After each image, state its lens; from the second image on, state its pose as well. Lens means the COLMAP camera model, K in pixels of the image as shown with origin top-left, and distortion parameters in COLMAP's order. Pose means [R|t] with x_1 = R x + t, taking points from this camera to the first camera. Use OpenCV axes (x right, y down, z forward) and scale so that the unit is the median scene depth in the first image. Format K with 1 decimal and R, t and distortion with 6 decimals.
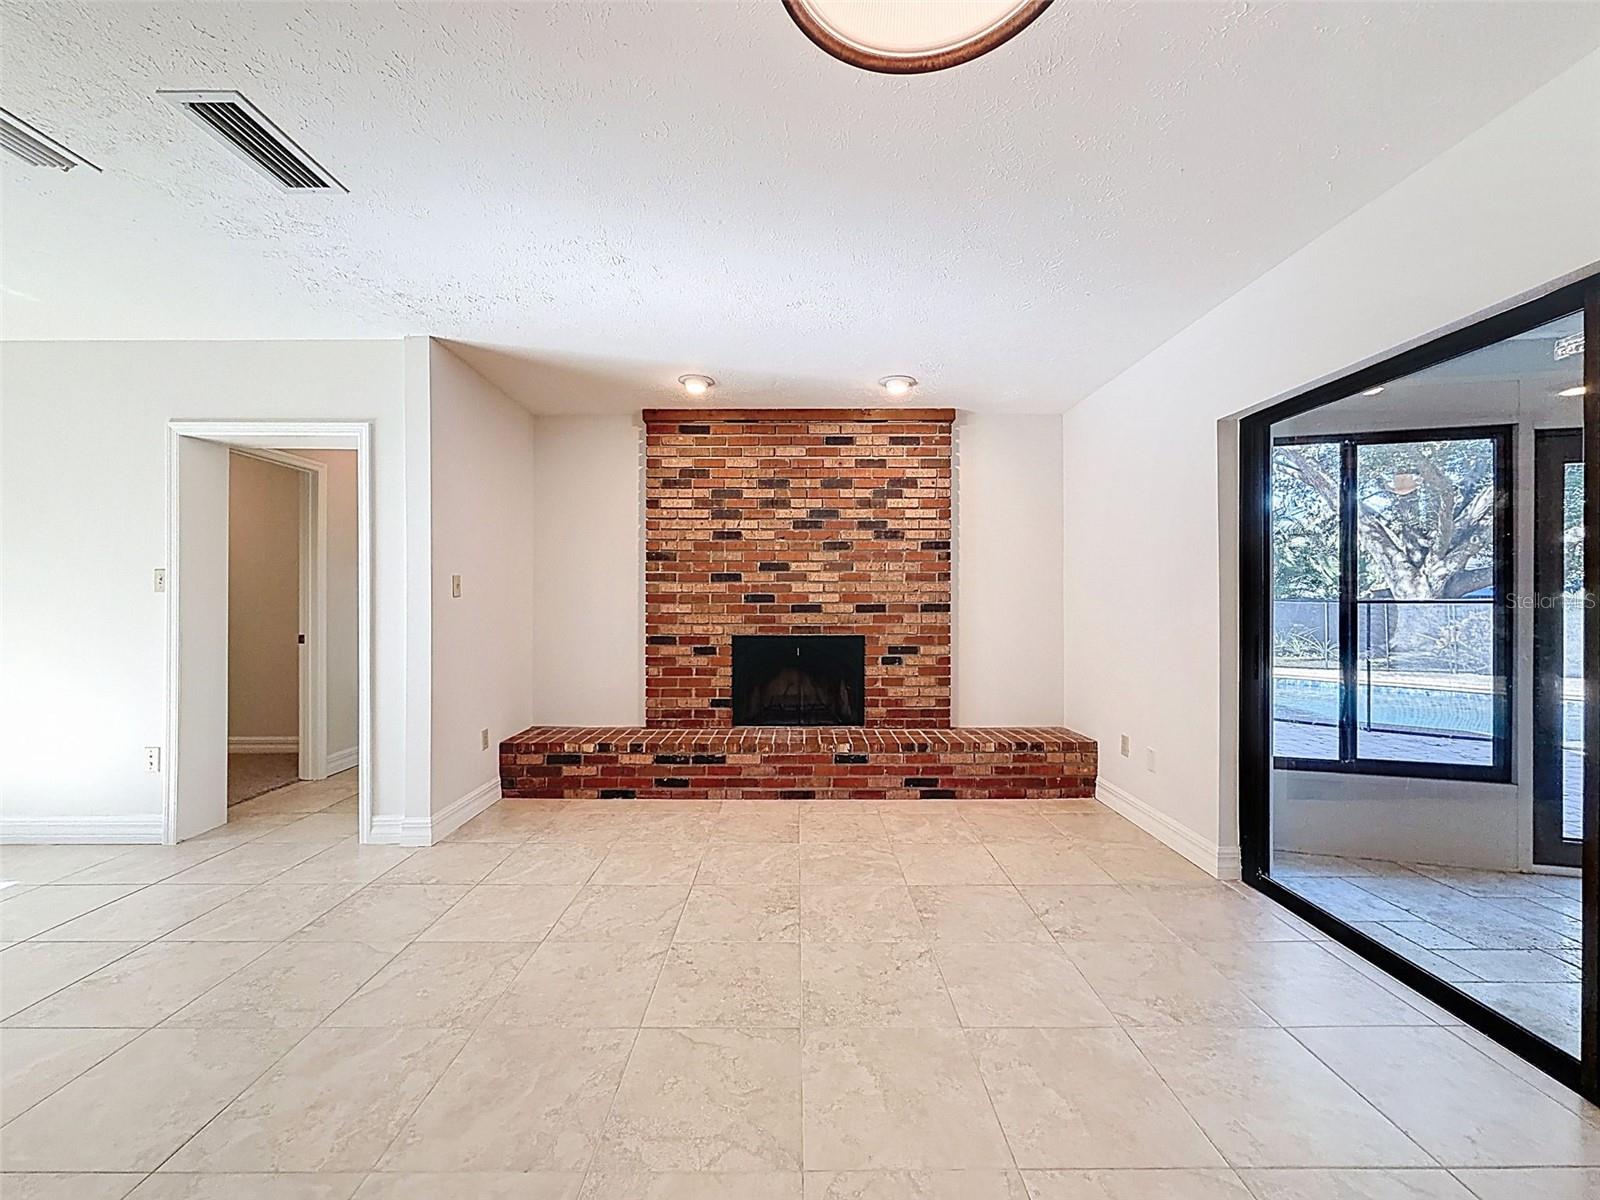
lens RADIAL K [[639.4, 0, 800.0], [0, 639.4, 600.0], [0, 0, 1]] dist [-0.000639, 0.000222]
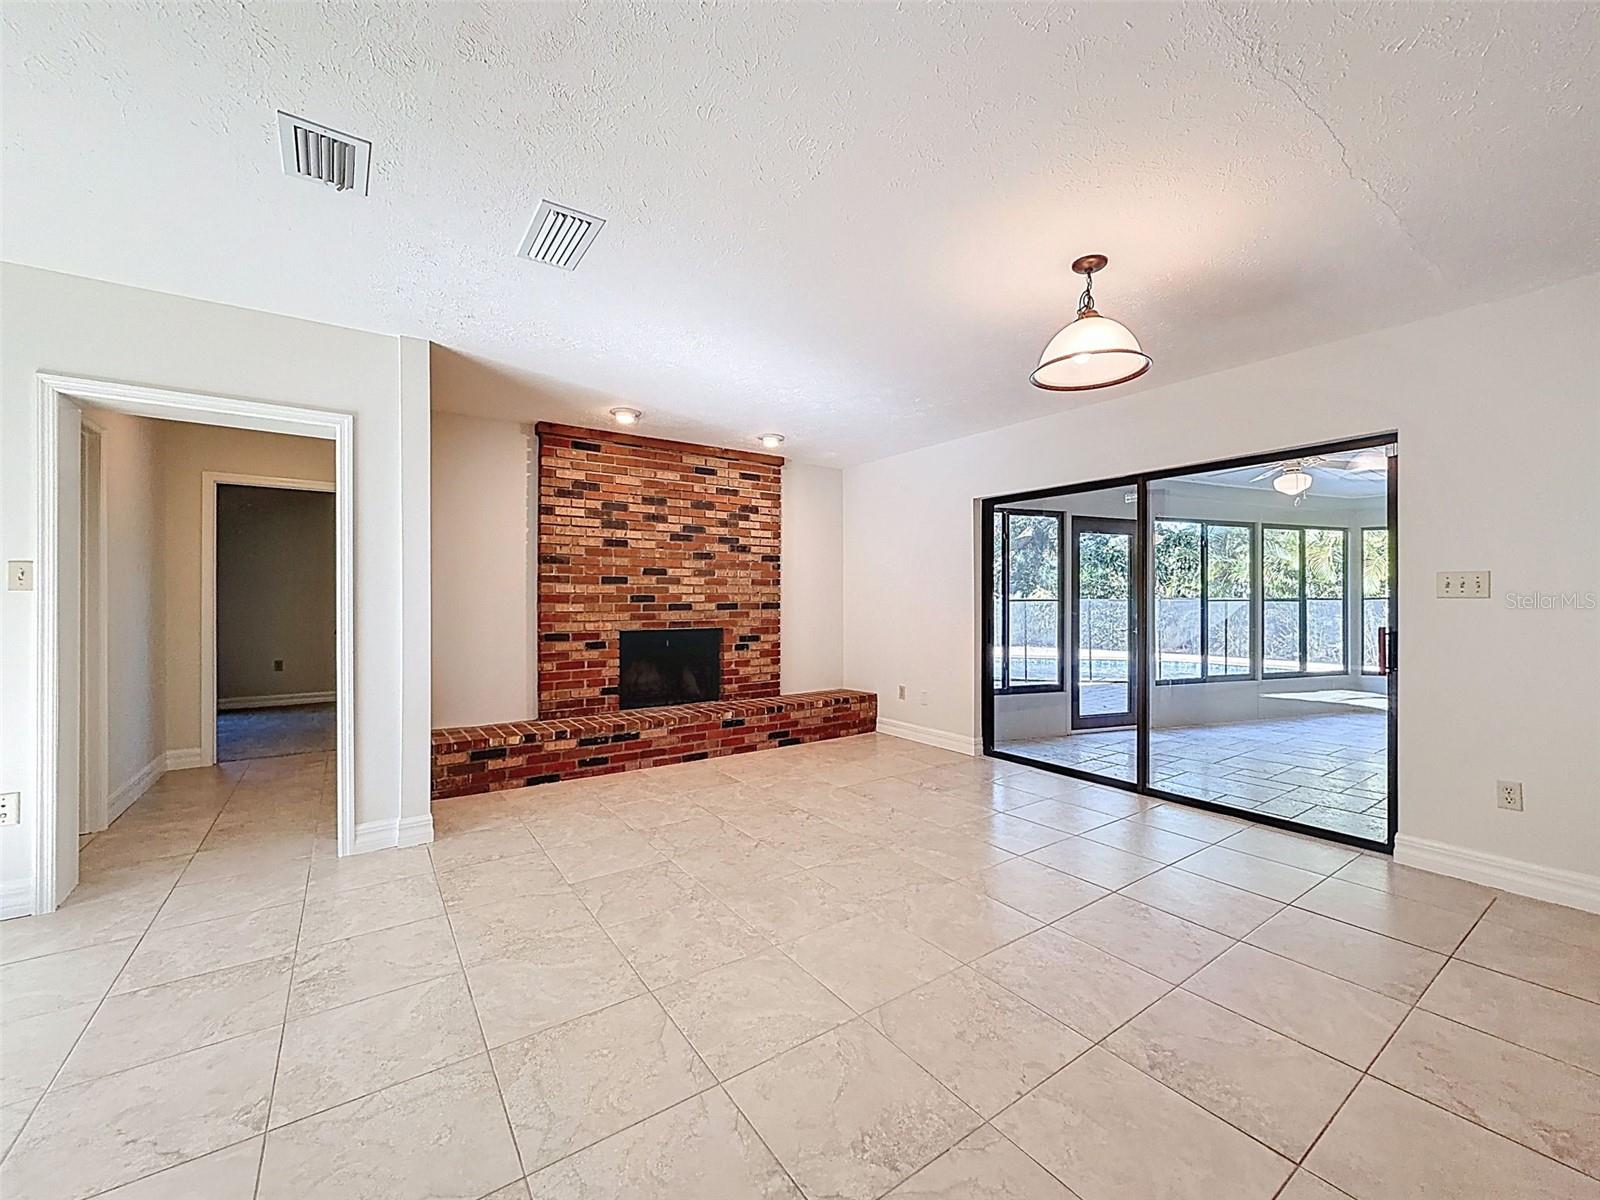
lens RADIAL K [[639.4, 0, 800.0], [0, 639.4, 600.0], [0, 0, 1]] dist [-0.000639, 0.000222]
pose [[0.823368, -0.001123, 0.567507, -0.490060], [-0.000339, 0.999997, 0.002470, -0.002887], [-0.567508, -0.002227, 0.823365, -0.124561]]
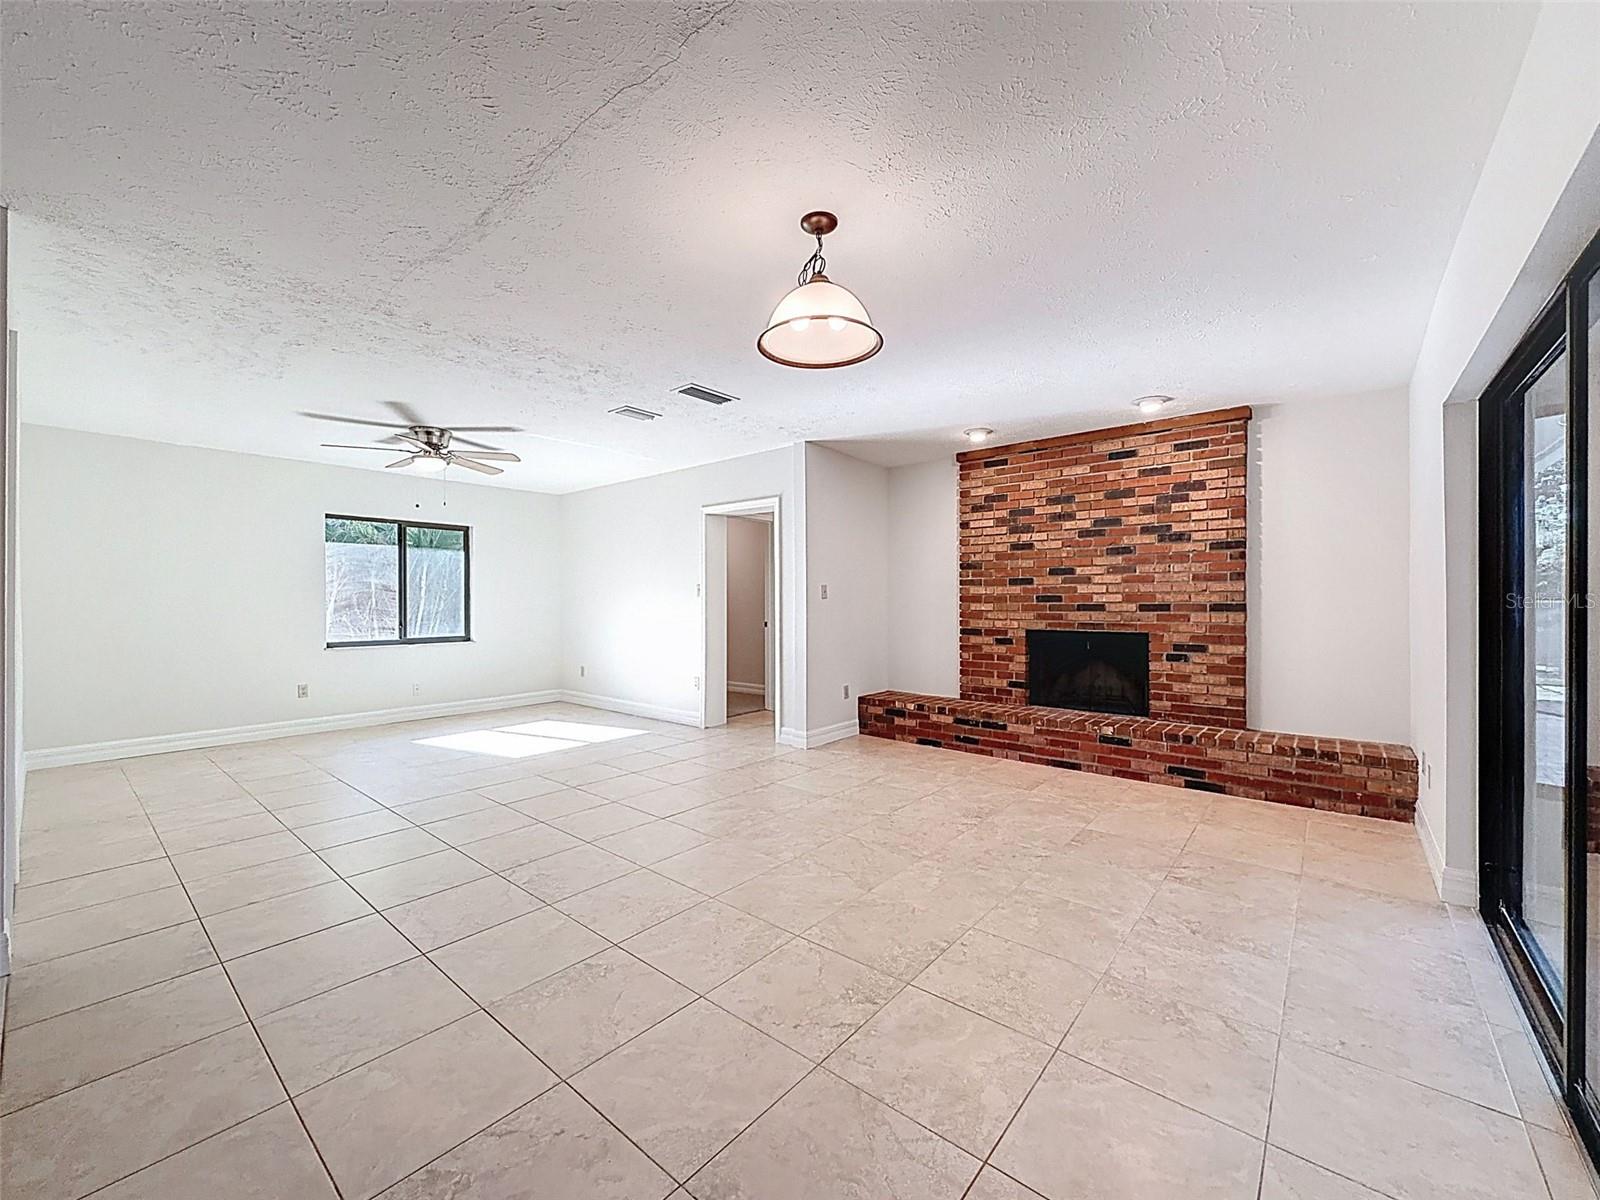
lens RADIAL K [[639.4, 0, 800.0], [0, 639.4, 600.0], [0, 0, 1]] dist [-0.000639, 0.000222]
pose [[0.762488, -0.001964, -0.646999, 0.350532], [0.002534, 0.999997, -0.000048, -0.001060], [0.646997, -0.001603, 0.762491, -0.197756]]
